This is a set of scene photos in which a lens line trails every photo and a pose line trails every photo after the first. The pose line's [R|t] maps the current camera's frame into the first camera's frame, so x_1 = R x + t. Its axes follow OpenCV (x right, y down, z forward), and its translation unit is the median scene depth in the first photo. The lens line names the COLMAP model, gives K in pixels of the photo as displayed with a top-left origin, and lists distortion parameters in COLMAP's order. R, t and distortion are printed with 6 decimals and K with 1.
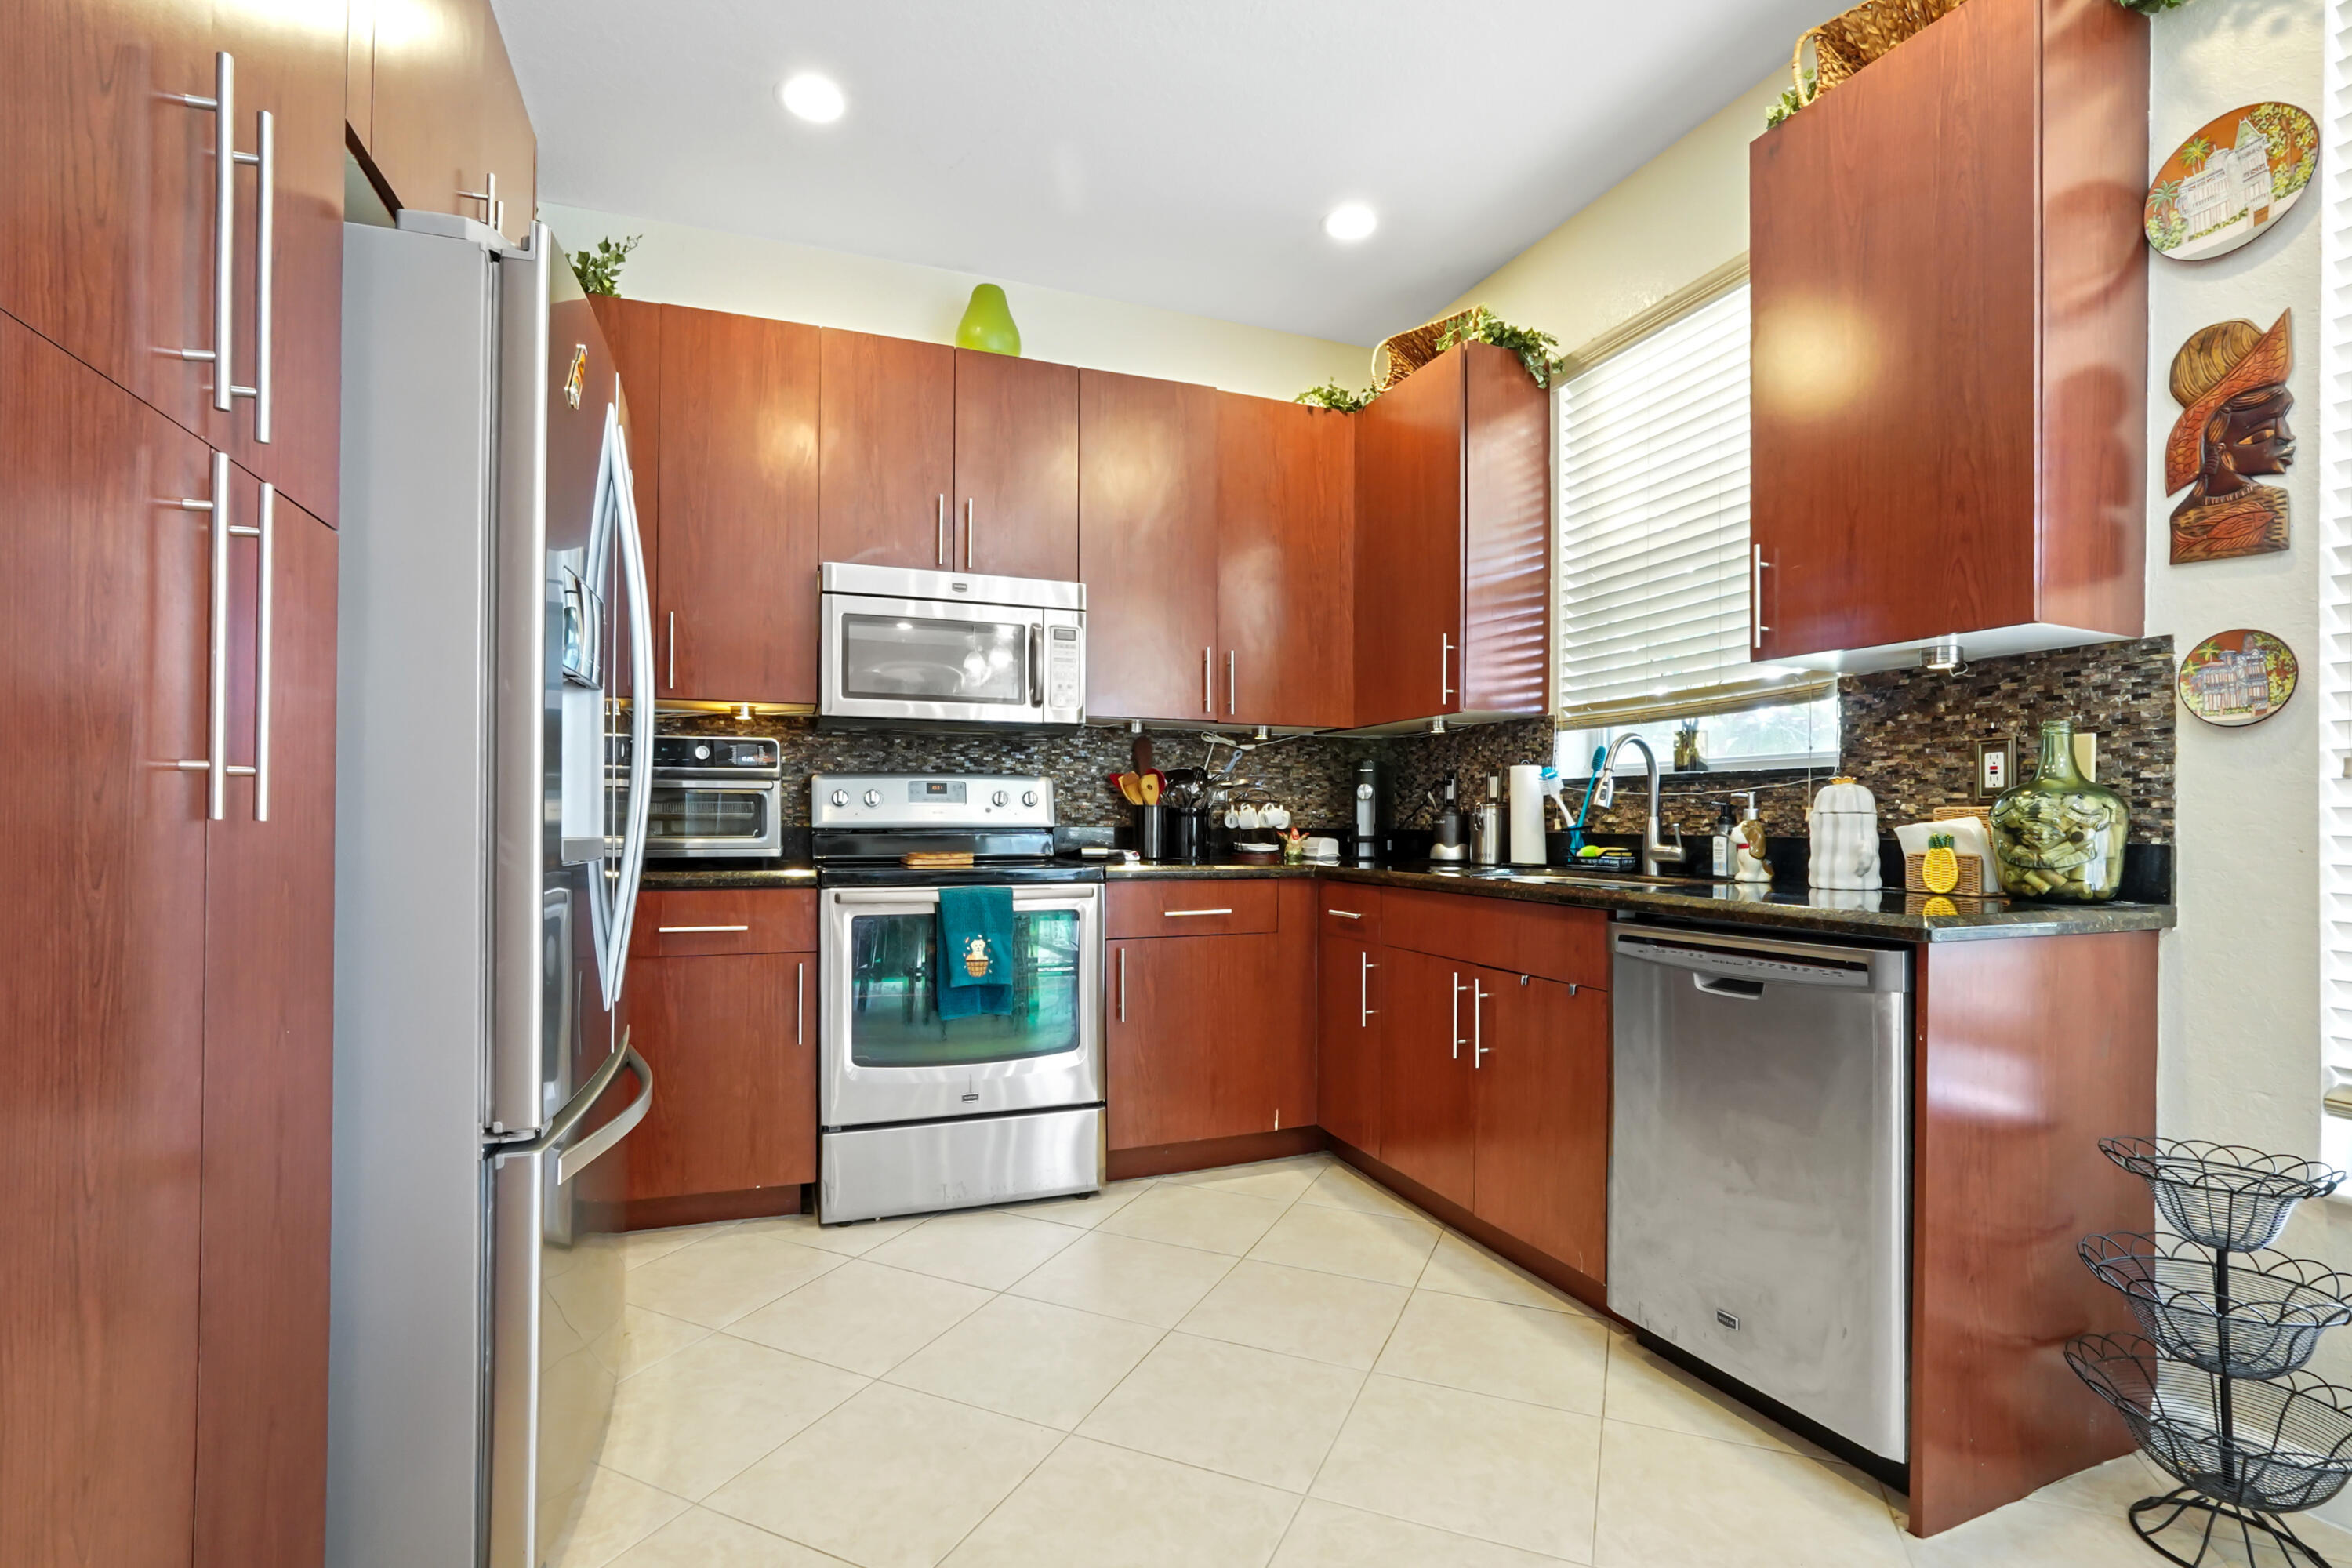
lens RADIAL K [[1052.7, 0, 1168.1], [0, 1052.7, 817.1], [0, 0, 1]] dist [-0.029162, 0.003043]
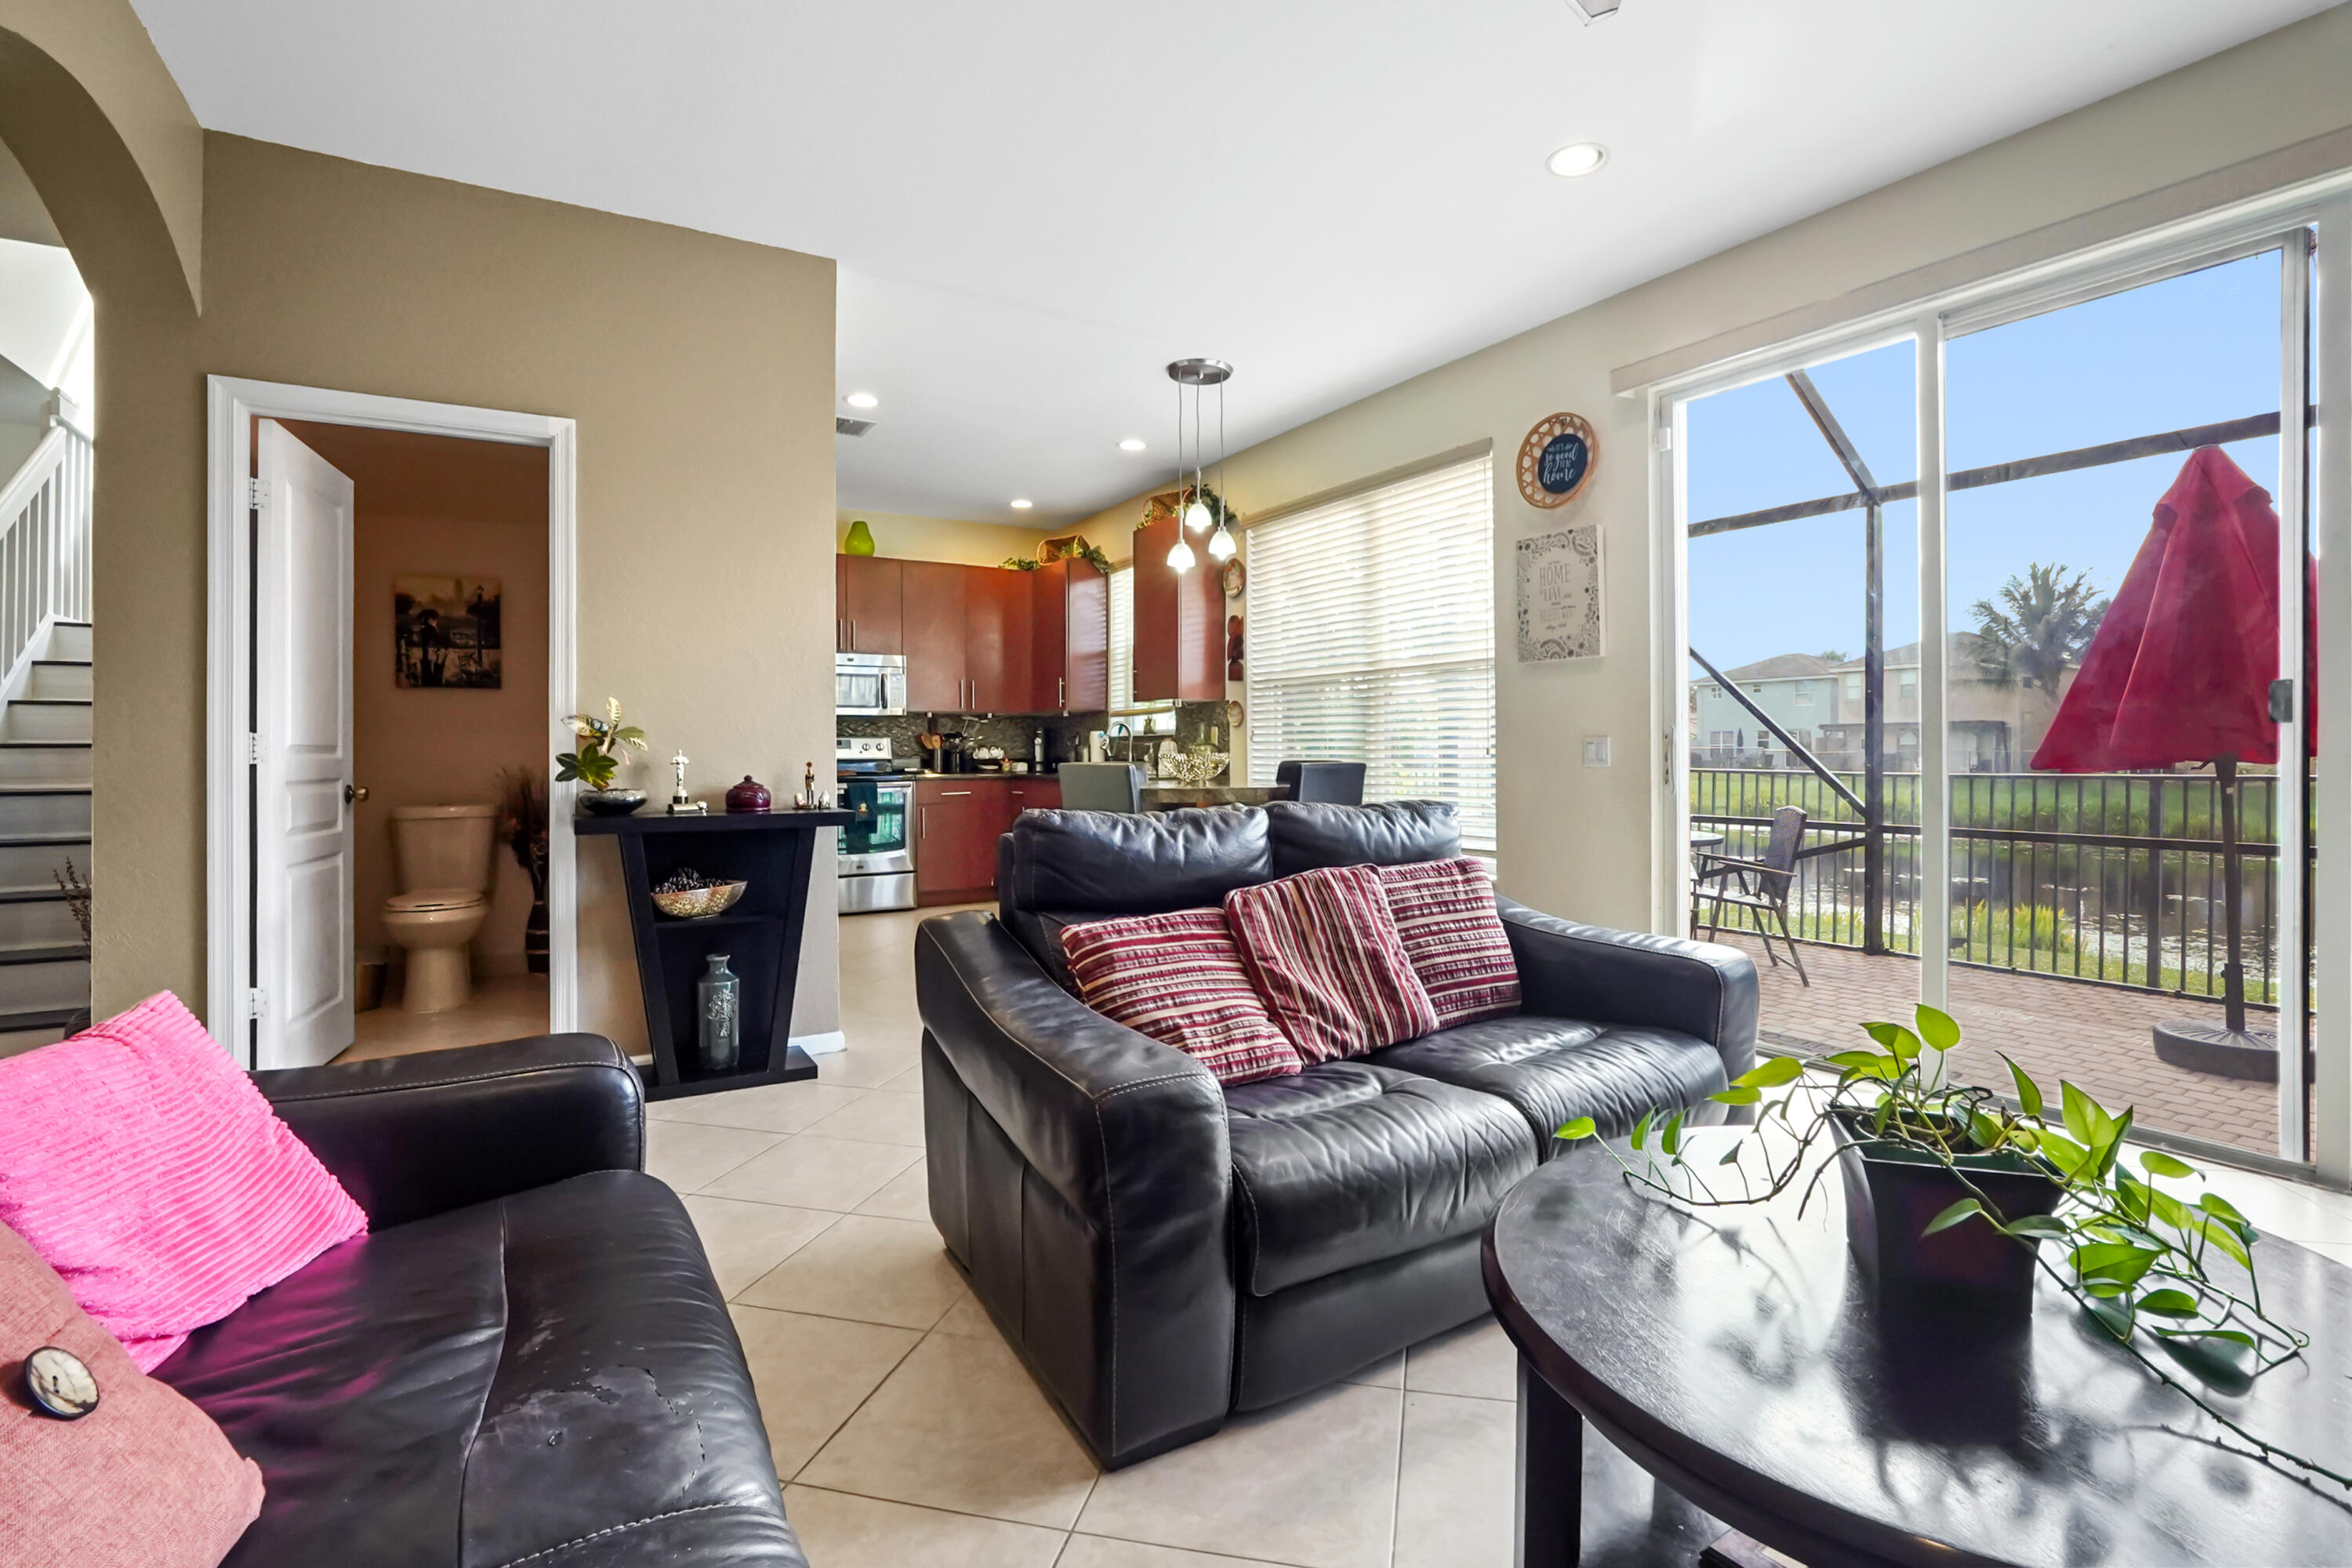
lens RADIAL K [[1052.7, 0, 1267.9], [0, 1052.7, 744.8], [0, 0, 1]] dist [-0.029162, 0.003043]
pose [[0.971354, -0.010468, 0.237407, 0.141231], [0.009652, 0.999943, 0.004600, -0.024113], [-0.237441, -0.002177, 0.971399, -1.382013]]
